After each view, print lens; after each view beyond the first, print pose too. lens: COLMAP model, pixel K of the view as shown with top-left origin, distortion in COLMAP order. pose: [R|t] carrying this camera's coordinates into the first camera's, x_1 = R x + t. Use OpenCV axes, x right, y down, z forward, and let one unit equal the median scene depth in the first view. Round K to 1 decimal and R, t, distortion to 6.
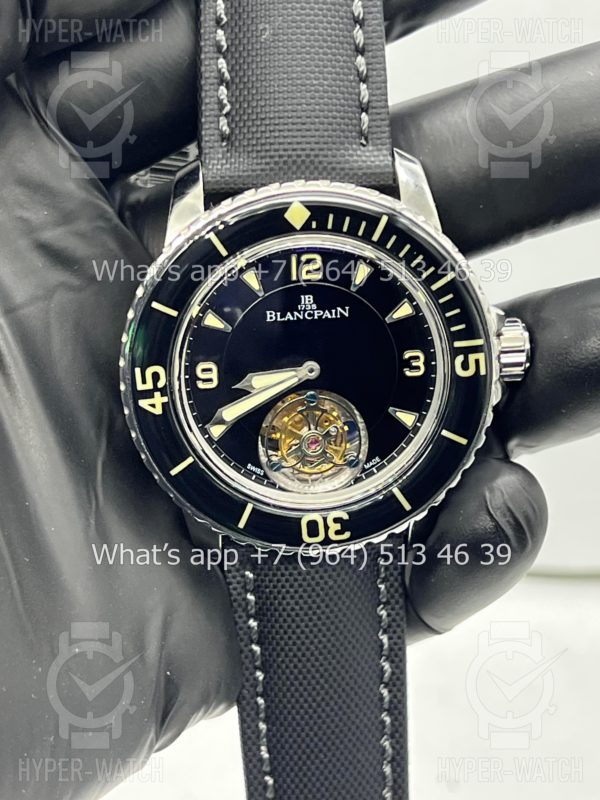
lens RADIAL K [[1823.8, 0, 280.6], [0, 1823.8, 399.0], [0, 0, 1]] dist [0.070296, 0.608850]
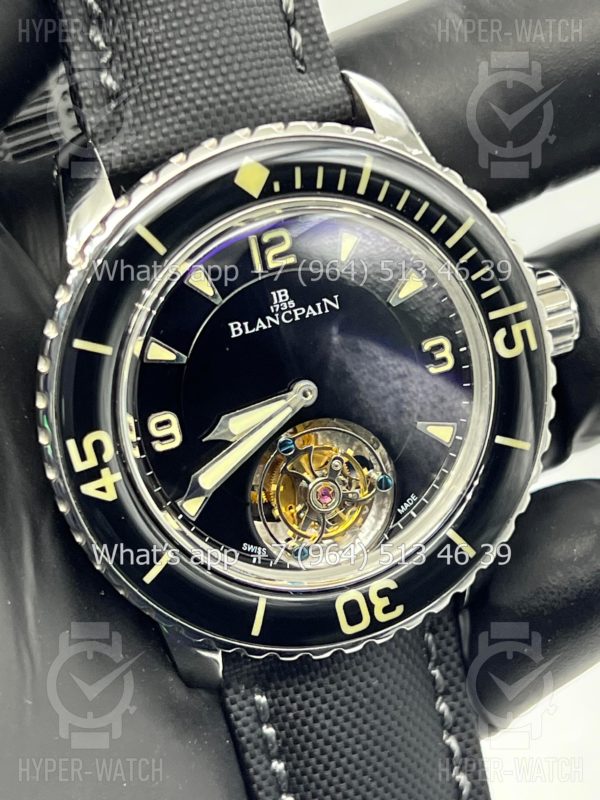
lens RADIAL K [[1823.8, 0, 280.6], [0, 1823.8, 399.0], [0, 0, 1]] dist [0.070296, 0.608850]
pose [[0.957687, -0.207183, 0.199776, -0.134603], [0.217596, 0.975533, -0.031410, 0.006574], [-0.188381, 0.073551, 0.979338, 0.310170]]
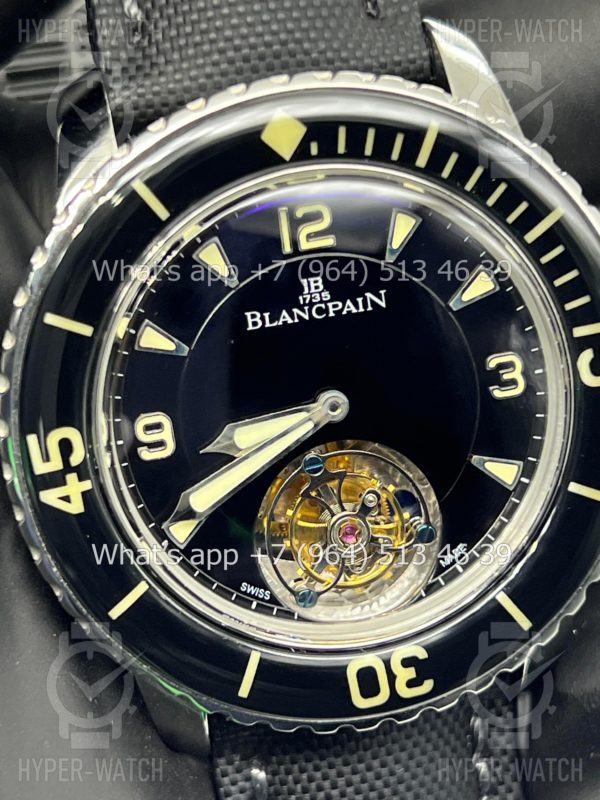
lens RADIAL K [[1823.8, 0, 280.6], [0, 1823.8, 399.0], [0, 0, 1]] dist [0.070296, 0.608850]
pose [[0.990487, -0.114088, 0.076941, -0.043928], [0.119697, 0.990145, -0.072709, 0.021792], [-0.067887, 0.081226, 0.994381, 0.429858]]
